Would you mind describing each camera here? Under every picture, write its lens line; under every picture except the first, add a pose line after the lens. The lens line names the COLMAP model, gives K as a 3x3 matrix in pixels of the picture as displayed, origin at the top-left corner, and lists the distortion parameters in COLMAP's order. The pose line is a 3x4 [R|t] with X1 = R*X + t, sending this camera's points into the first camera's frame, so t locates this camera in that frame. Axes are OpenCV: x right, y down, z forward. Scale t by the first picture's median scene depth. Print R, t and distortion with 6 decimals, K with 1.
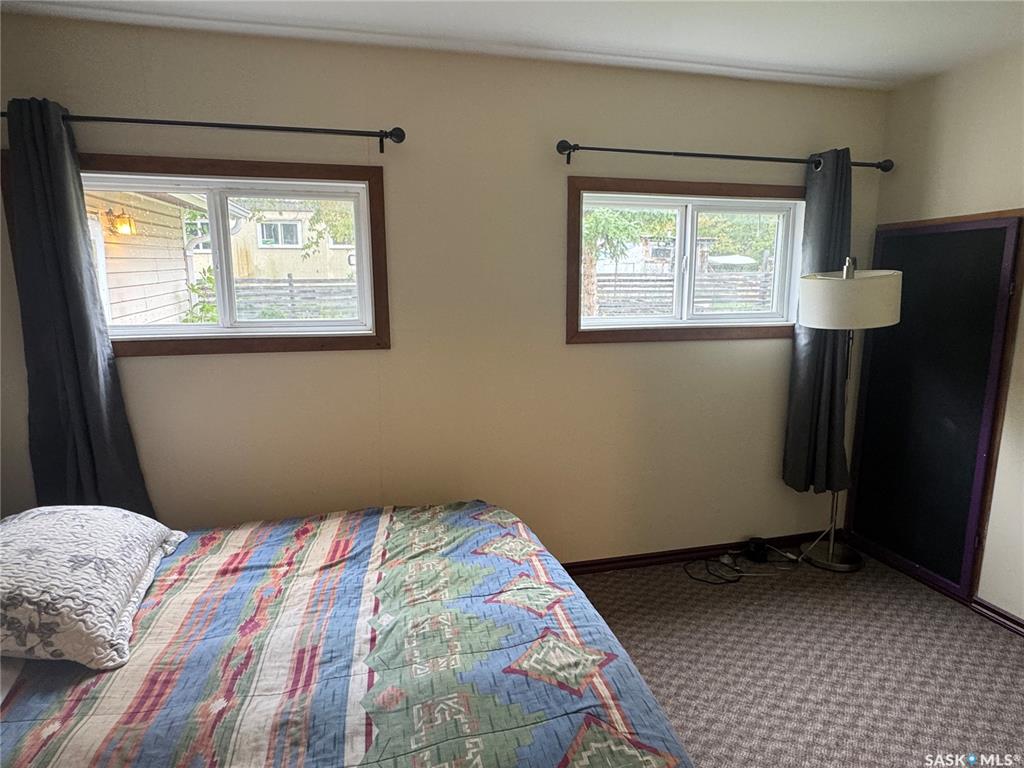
lens RADIAL K [[581.7, 0, 512.0], [0, 581.7, 384.0], [0, 0, 1]] dist [-0.003829, 0.002379]
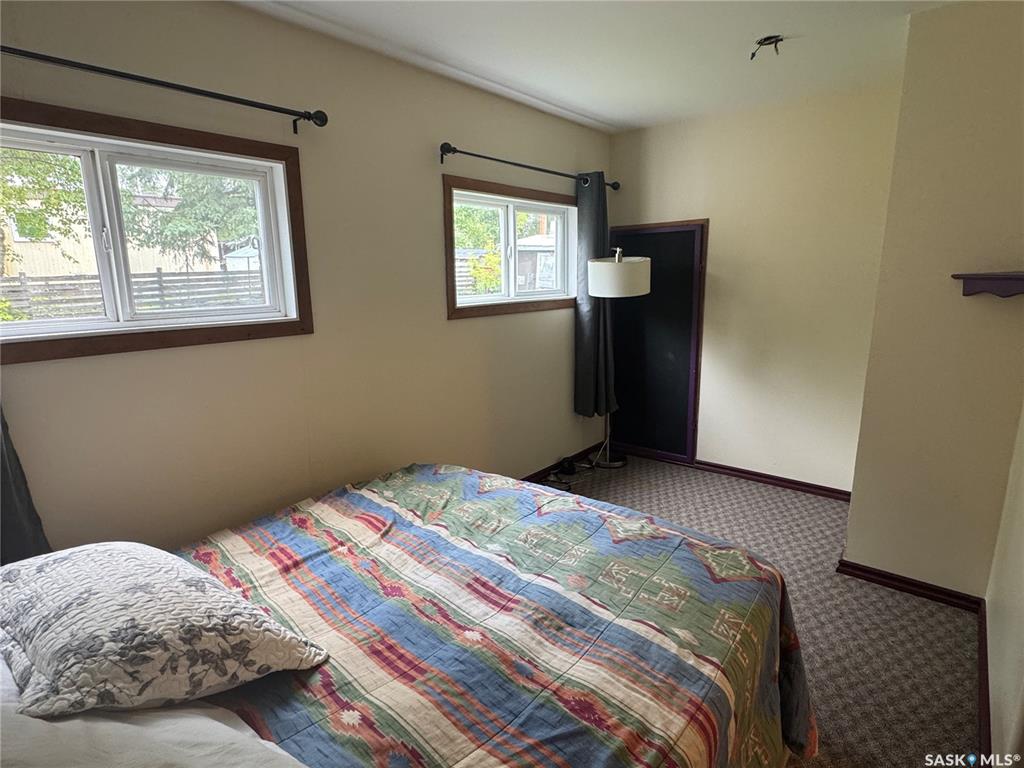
lens RADIAL K [[537.3, 0, 510.0], [0, 537.3, 382.6], [0, 0, 1]] dist [-0.001480, 0.000708]
pose [[0.819104, -0.127088, 0.559390, -0.581735], [0.118092, 0.991621, 0.052368, 0.019102], [-0.561358, 0.023165, 0.827249, 0.062383]]
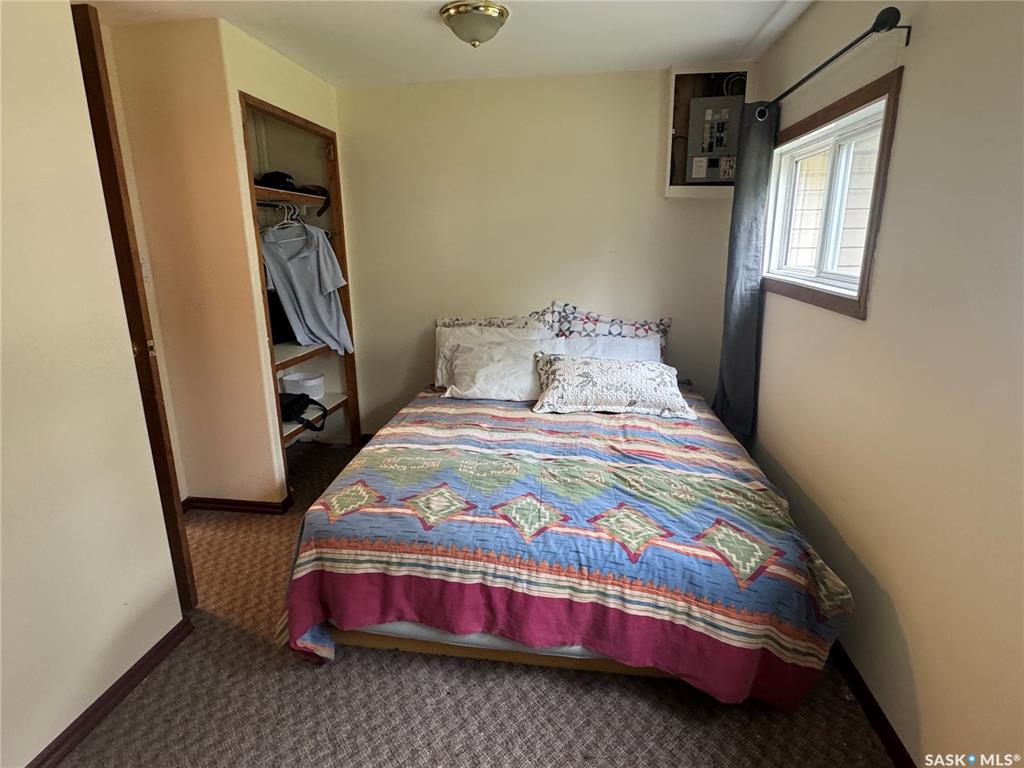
lens RADIAL K [[560.2, 0, 518.7], [0, 560.2, 379.6], [0, 0, 1]] dist [0.003900, 0.000554]
pose [[-0.384386, 0.230381, -0.893964, 0.809665], [-0.157014, 0.937937, 0.309226, -0.182380], [0.909722, 0.259227, -0.324357, 1.076446]]
